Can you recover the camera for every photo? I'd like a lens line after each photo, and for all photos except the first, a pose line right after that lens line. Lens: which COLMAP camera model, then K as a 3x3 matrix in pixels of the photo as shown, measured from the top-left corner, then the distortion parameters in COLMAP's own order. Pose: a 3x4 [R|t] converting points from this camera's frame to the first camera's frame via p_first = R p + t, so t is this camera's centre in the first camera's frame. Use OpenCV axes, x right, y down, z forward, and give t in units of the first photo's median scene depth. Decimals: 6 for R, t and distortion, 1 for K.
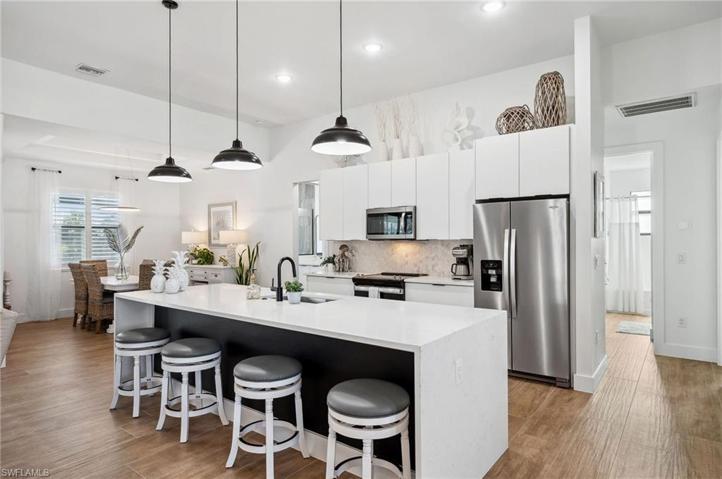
lens RADIAL K [[420.7, 0, 361.0], [0, 420.7, 239.5], [0, 0, 1]] dist [-0.001026, -0.000164]
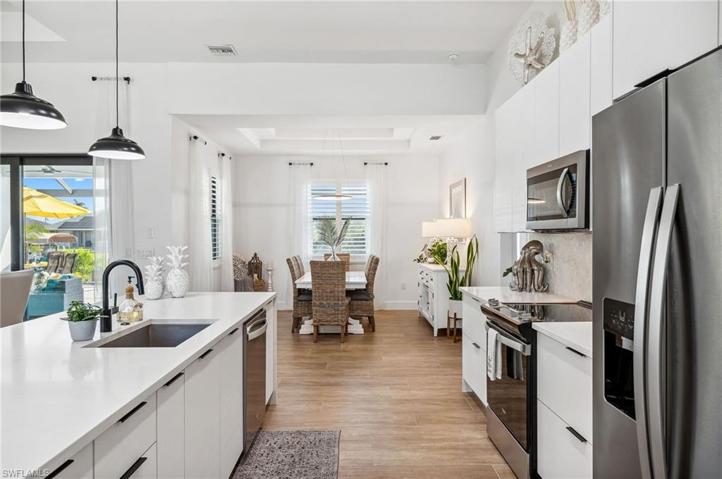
lens RADIAL K [[483.1, 0, 361.0], [0, 483.1, 239.5], [0, 0, 1]] dist [-0.002475, 0.000368]
pose [[0.628375, 0.010674, -0.777837, 0.365891], [0.001365, 0.999889, 0.014823, 0.001761], [0.777909, -0.010376, 0.628291, 0.539638]]
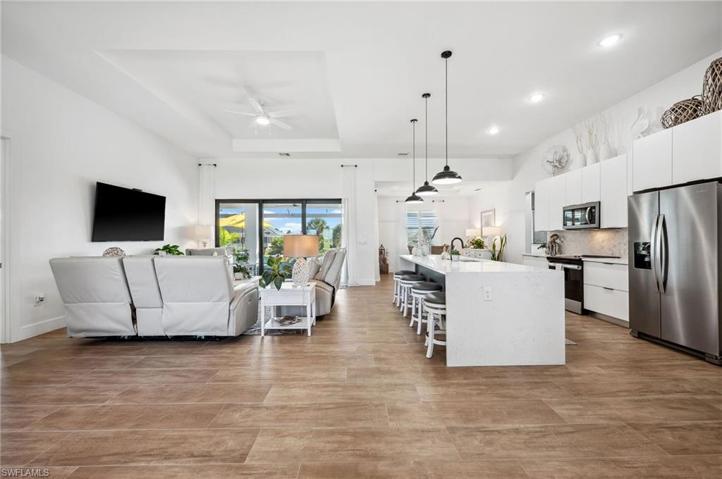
lens RADIAL K [[289.4, 0, 361.0], [0, 289.4, 239.5], [0, 0, 1]] dist [-0.000842, -0.000059]
pose [[0.622768, 0.000468, -0.782407, 0.367599], [0.005097, 0.999976, 0.004655, 0.027238], [0.782390, -0.006887, 0.622750, -0.093961]]
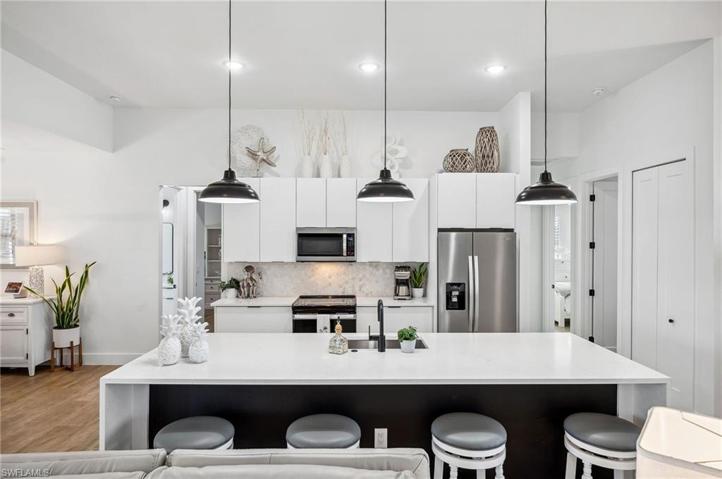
lens RADIAL K [[420.7, 0, 361.0], [0, 420.7, 239.5], [0, 0, 1]] dist [-0.001026, -0.000164]
pose [[0.782729, 0.005388, 0.622339, -0.488100], [-0.007955, 0.999967, 0.001347, -0.055119], [-0.622312, -0.006005, 0.782747, 0.219617]]
